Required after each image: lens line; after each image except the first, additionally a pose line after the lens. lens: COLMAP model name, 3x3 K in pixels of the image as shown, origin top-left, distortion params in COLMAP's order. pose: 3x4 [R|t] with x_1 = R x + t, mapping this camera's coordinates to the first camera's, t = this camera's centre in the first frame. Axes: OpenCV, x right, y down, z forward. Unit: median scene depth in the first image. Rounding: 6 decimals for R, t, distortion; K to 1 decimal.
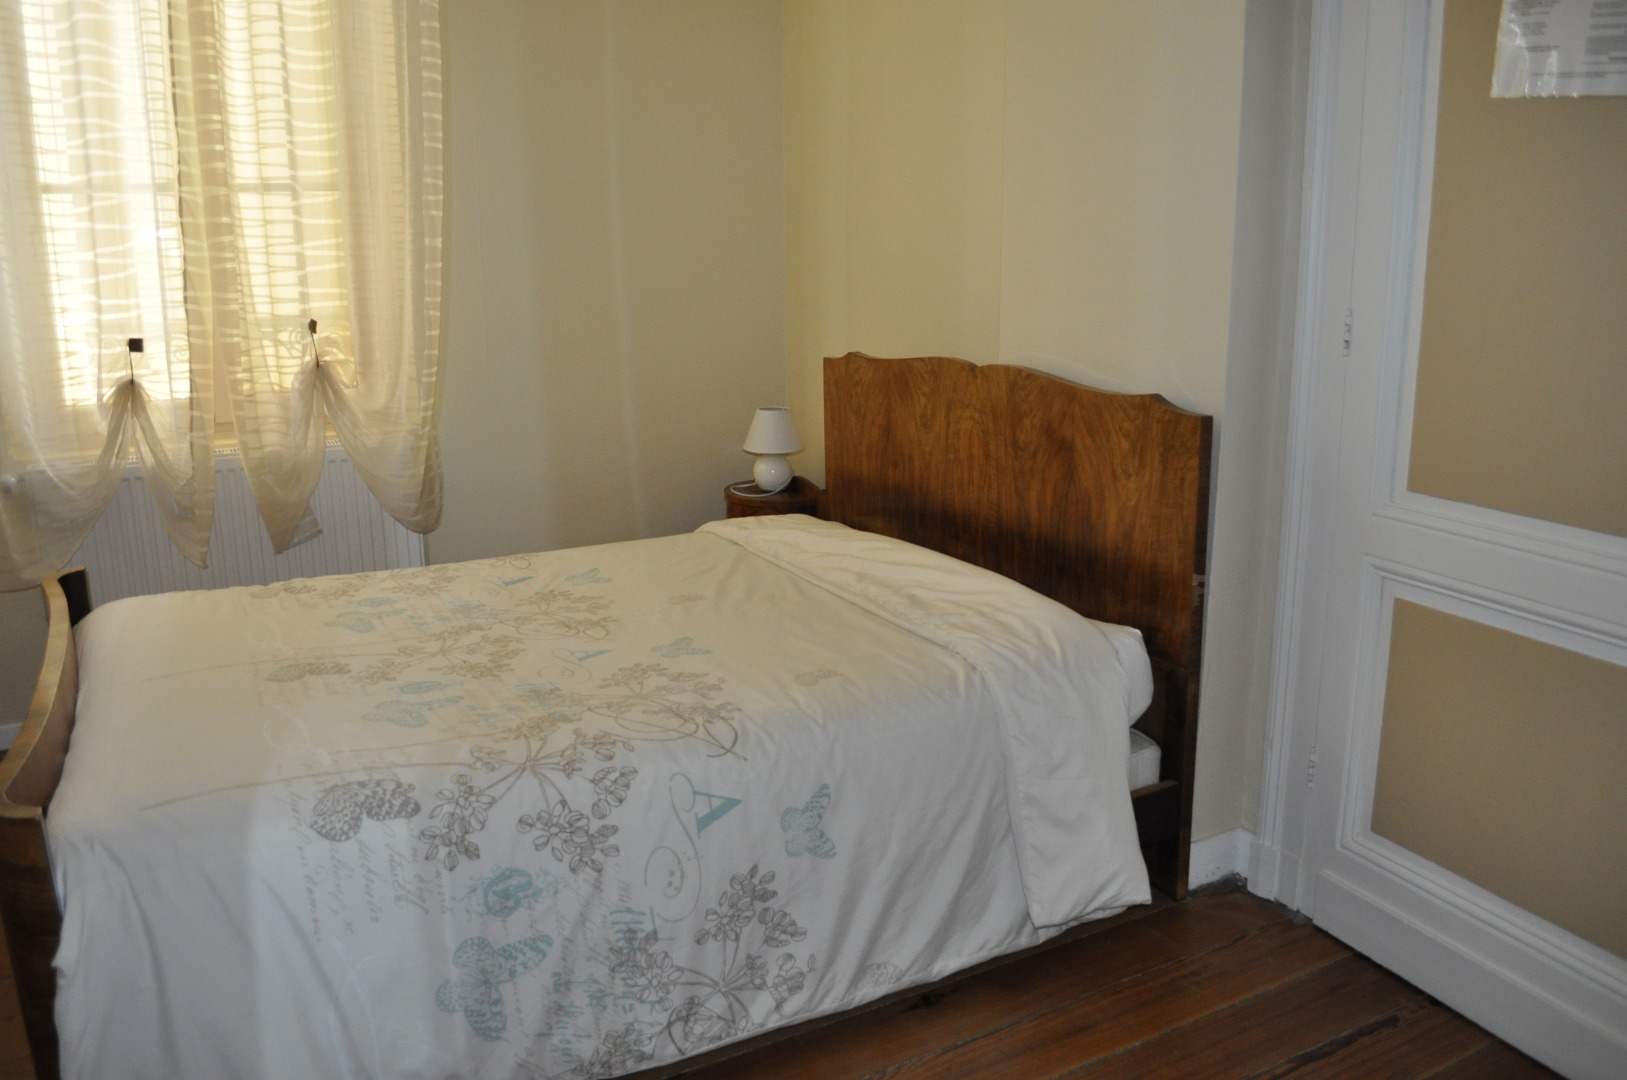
lens RADIAL K [[1283.0, 0, 815.8], [0, 1283.0, 538.6], [0, 0, 1]] dist [-0.071554, -0.004742]
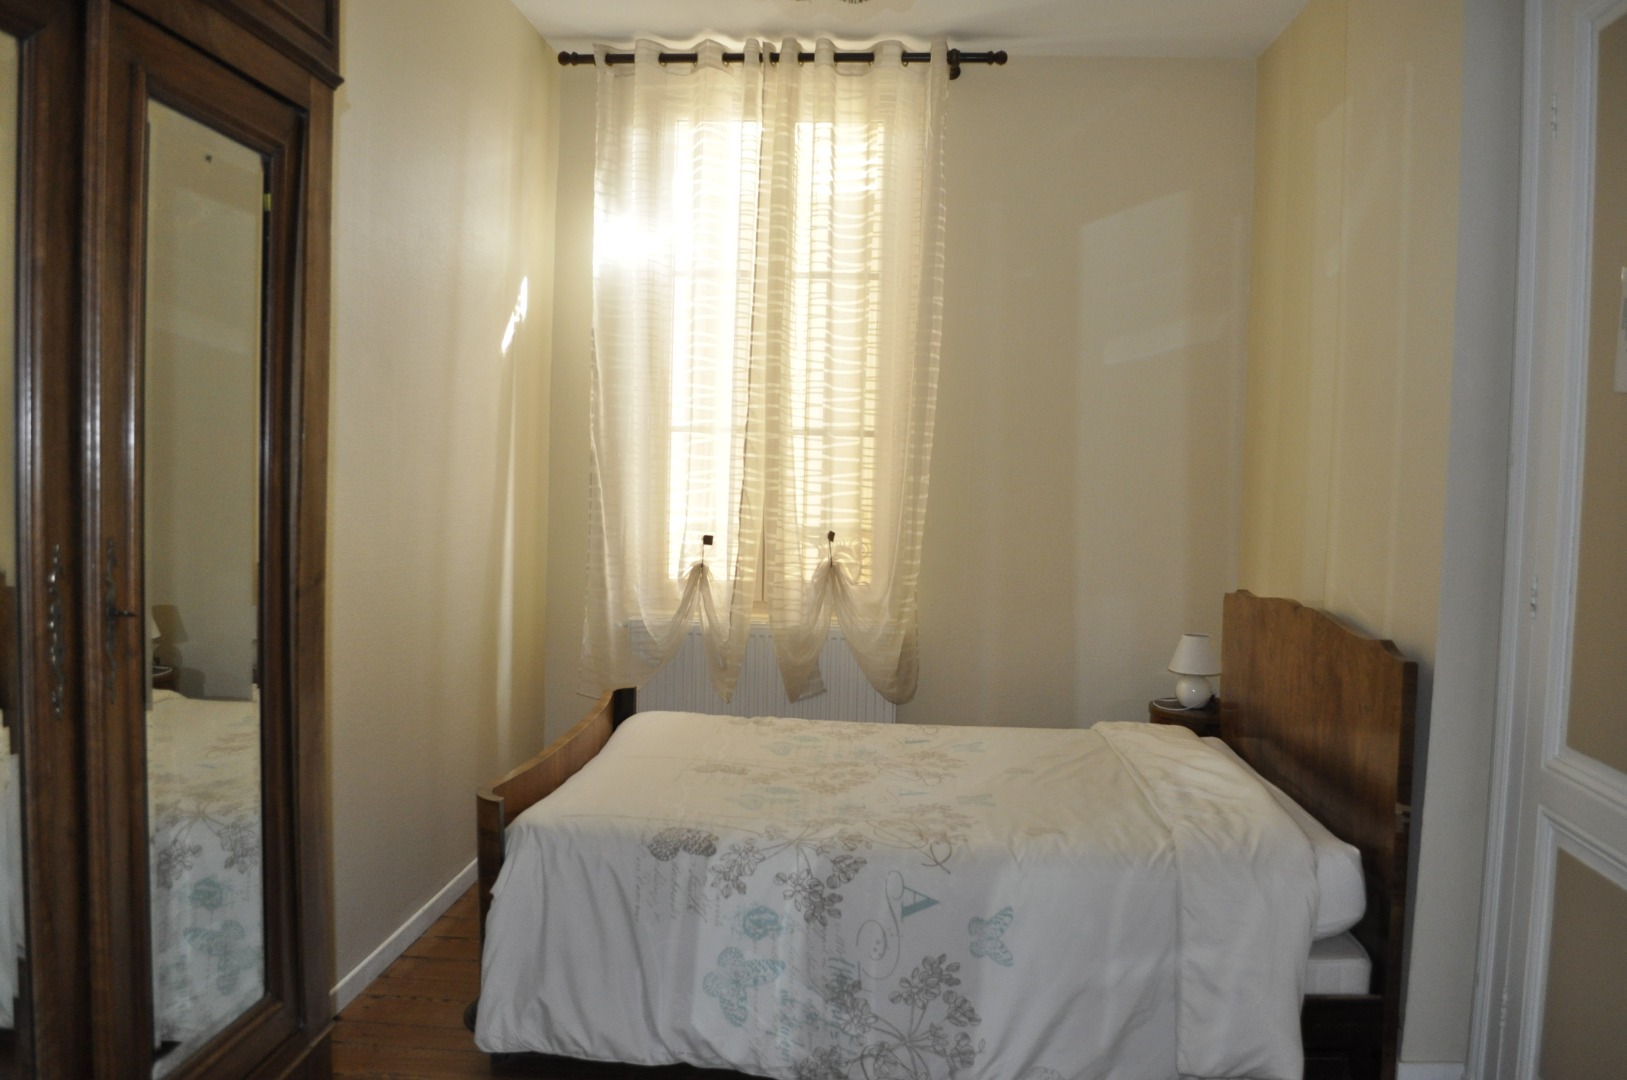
lens RADIAL K [[1283.0, 0, 813.1], [0, 1283.0, 538.6], [0, 0, 1]] dist [-0.071554, -0.004742]
pose [[0.854340, 0.061058, -0.516115, 0.407885], [-0.149197, 0.980088, -0.131024, 0.021363], [0.497838, 0.188942, 0.846439, -0.222401]]
